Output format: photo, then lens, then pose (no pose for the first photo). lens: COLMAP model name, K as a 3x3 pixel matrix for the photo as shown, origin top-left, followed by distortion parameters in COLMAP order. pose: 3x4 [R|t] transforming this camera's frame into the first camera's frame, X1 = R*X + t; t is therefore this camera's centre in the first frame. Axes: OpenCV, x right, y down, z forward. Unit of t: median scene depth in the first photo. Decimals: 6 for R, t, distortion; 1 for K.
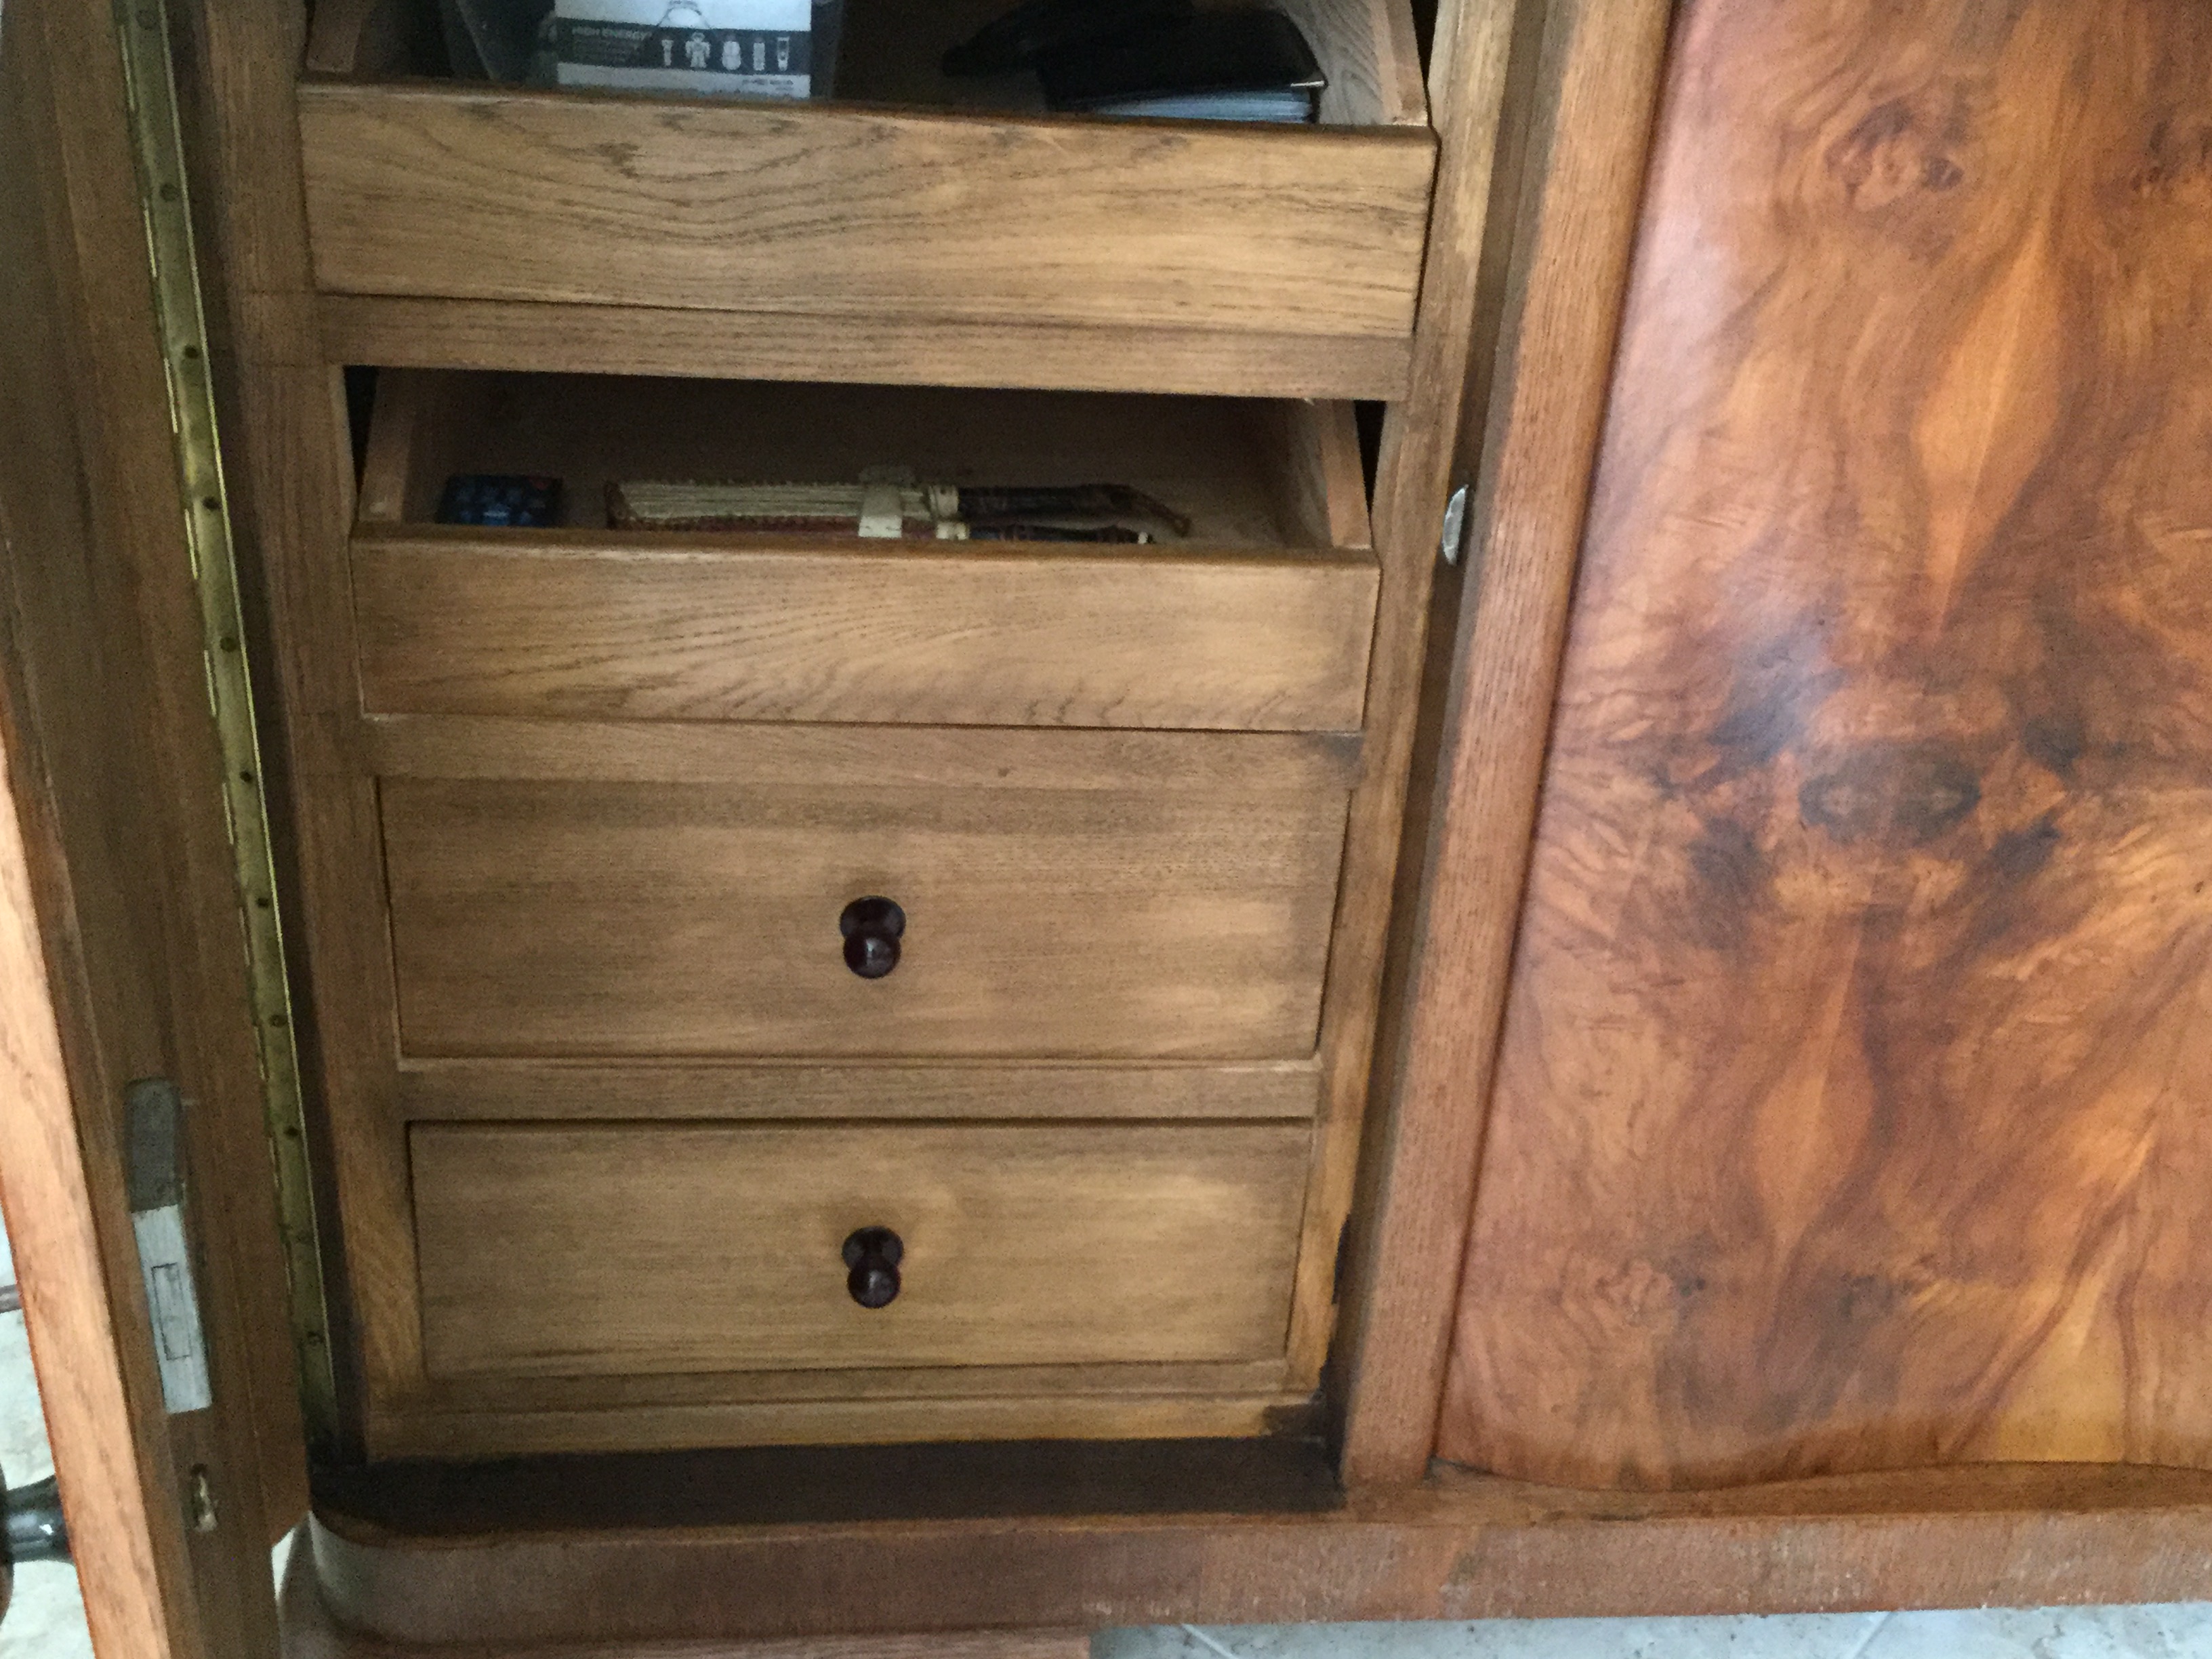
lens RADIAL K [[2487.0, 0, 1106.0], [0, 2487.0, 829.5], [0, 0, 1]] dist [0.163572, -0.366144]
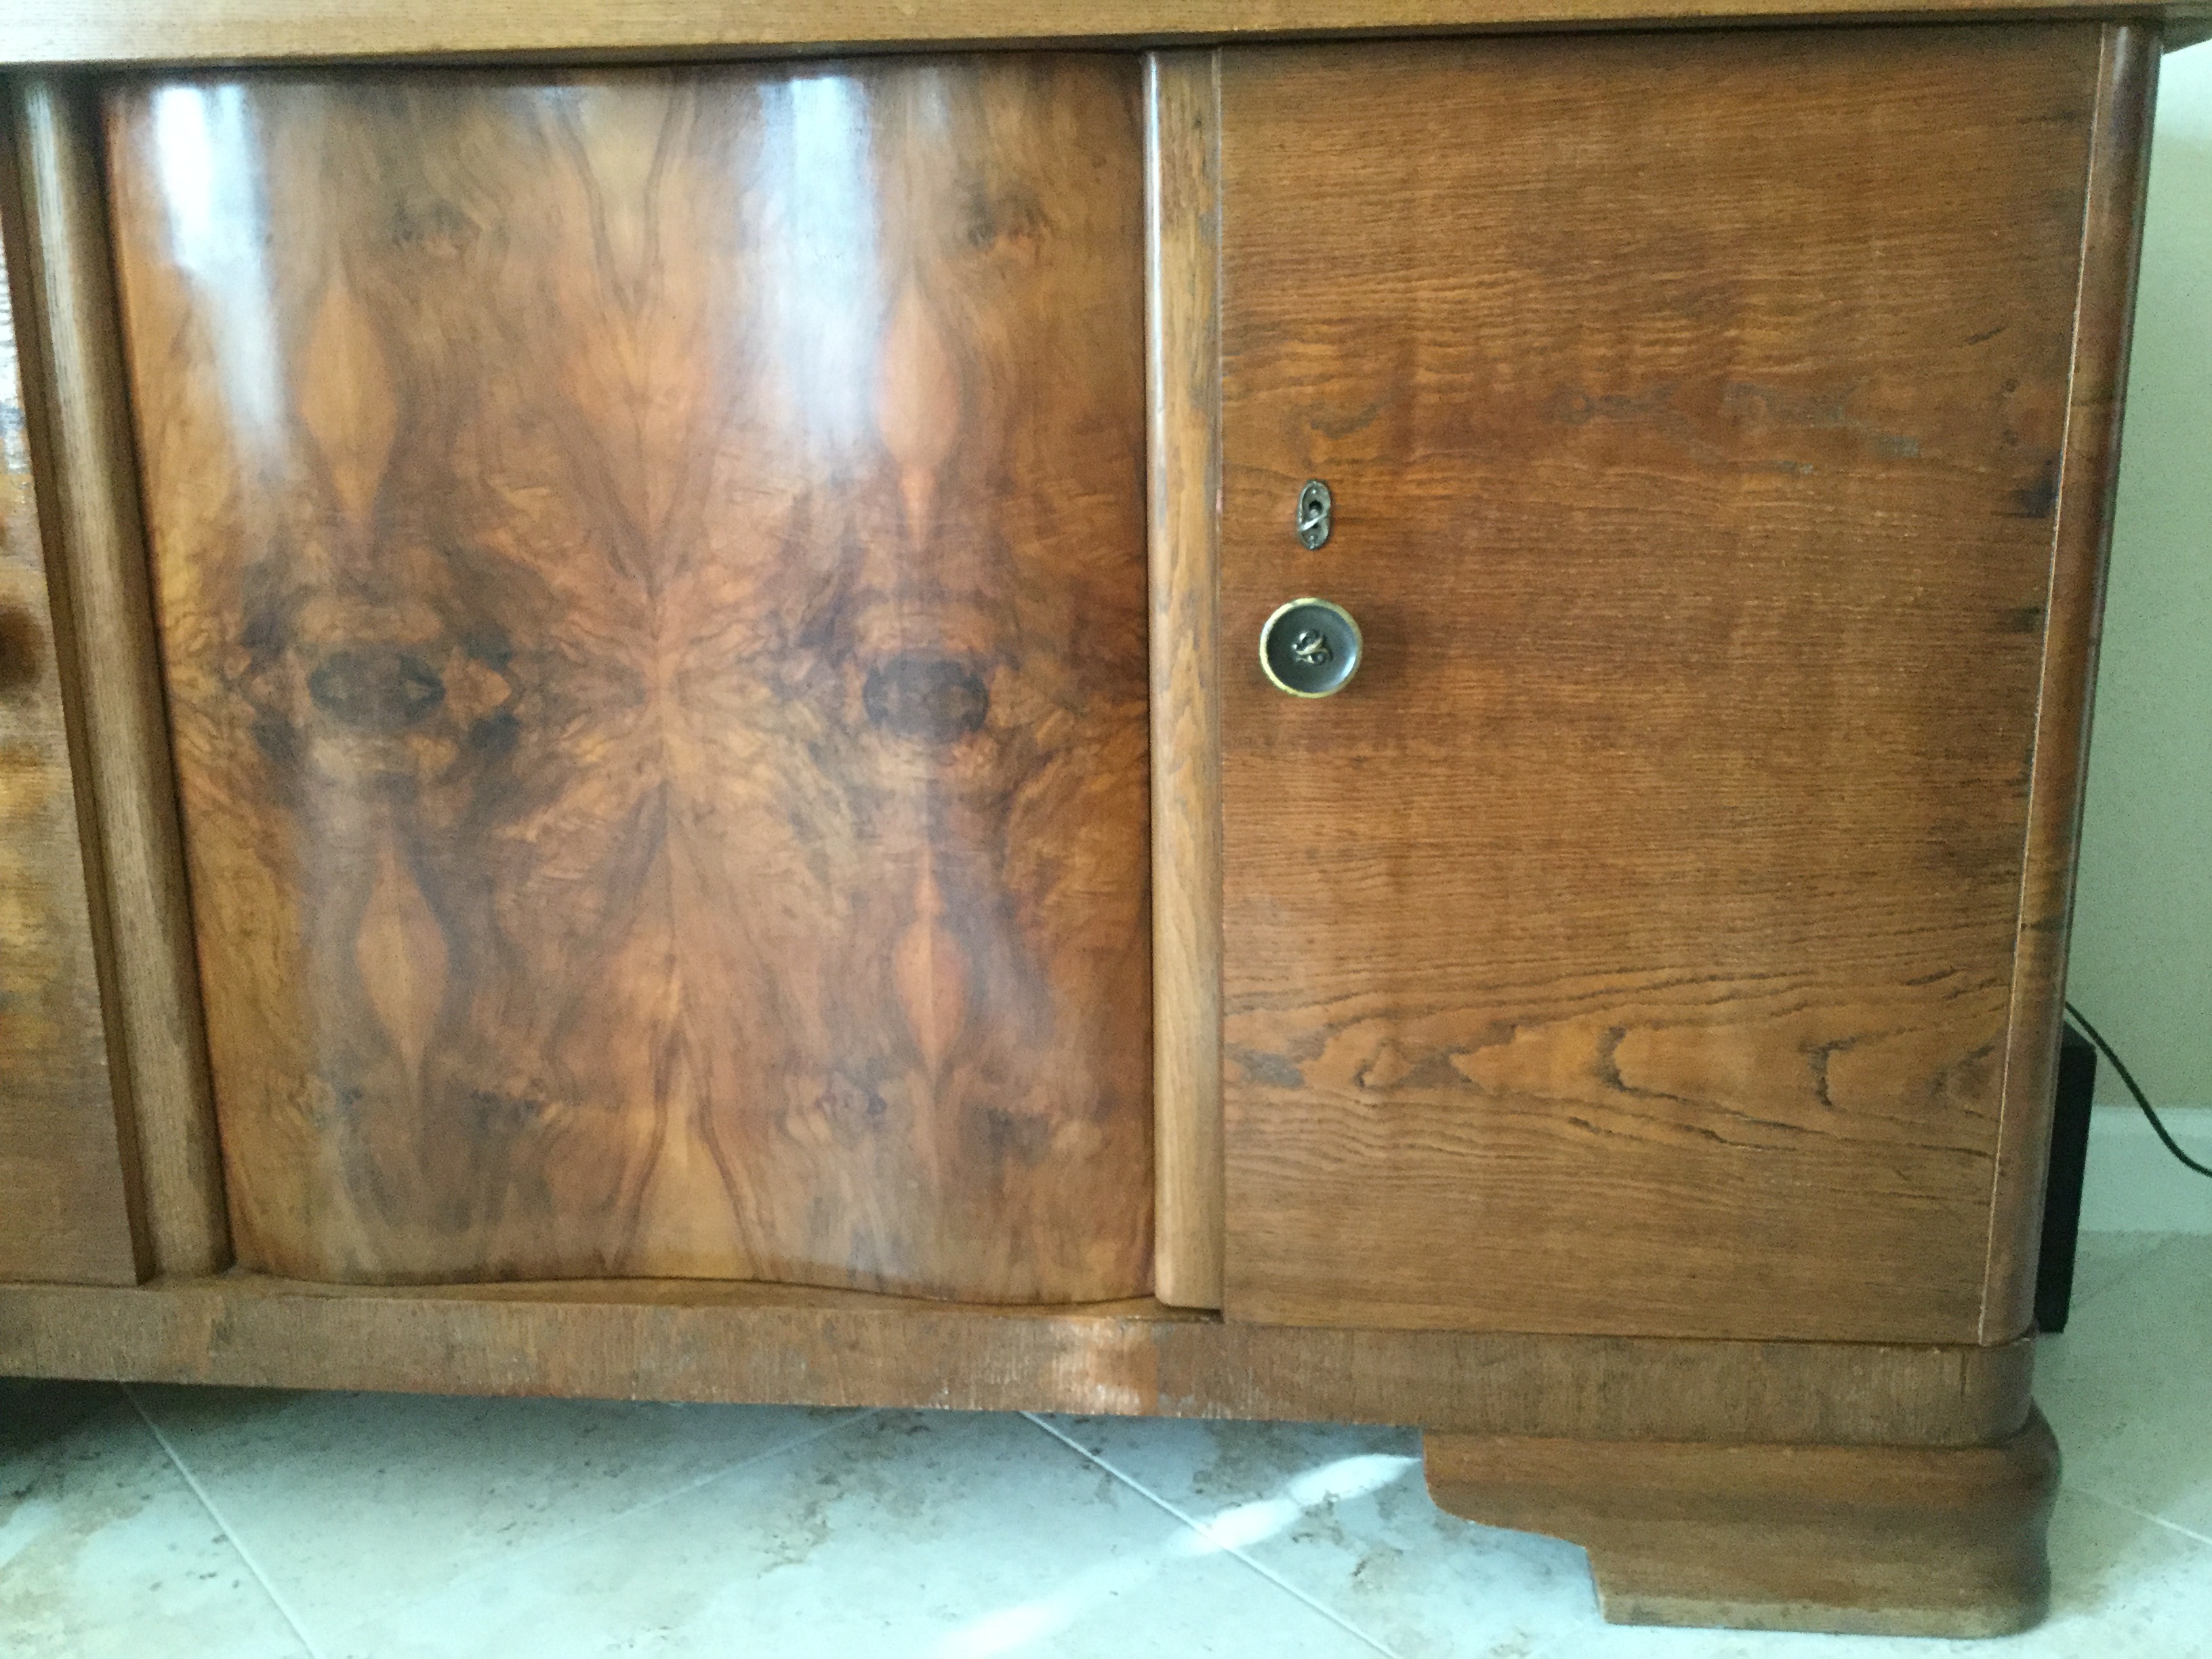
lens RADIAL K [[2019.4, 0, 1106.5], [0, 2019.4, 837.9], [0, 0, 1]] dist [0.118866, -0.249061]
pose [[0.983935, -0.028594, -0.176222, 0.915541], [-0.023067, 0.958454, -0.284313, 0.388248], [0.177030, 0.283811, 0.942397, -0.005112]]
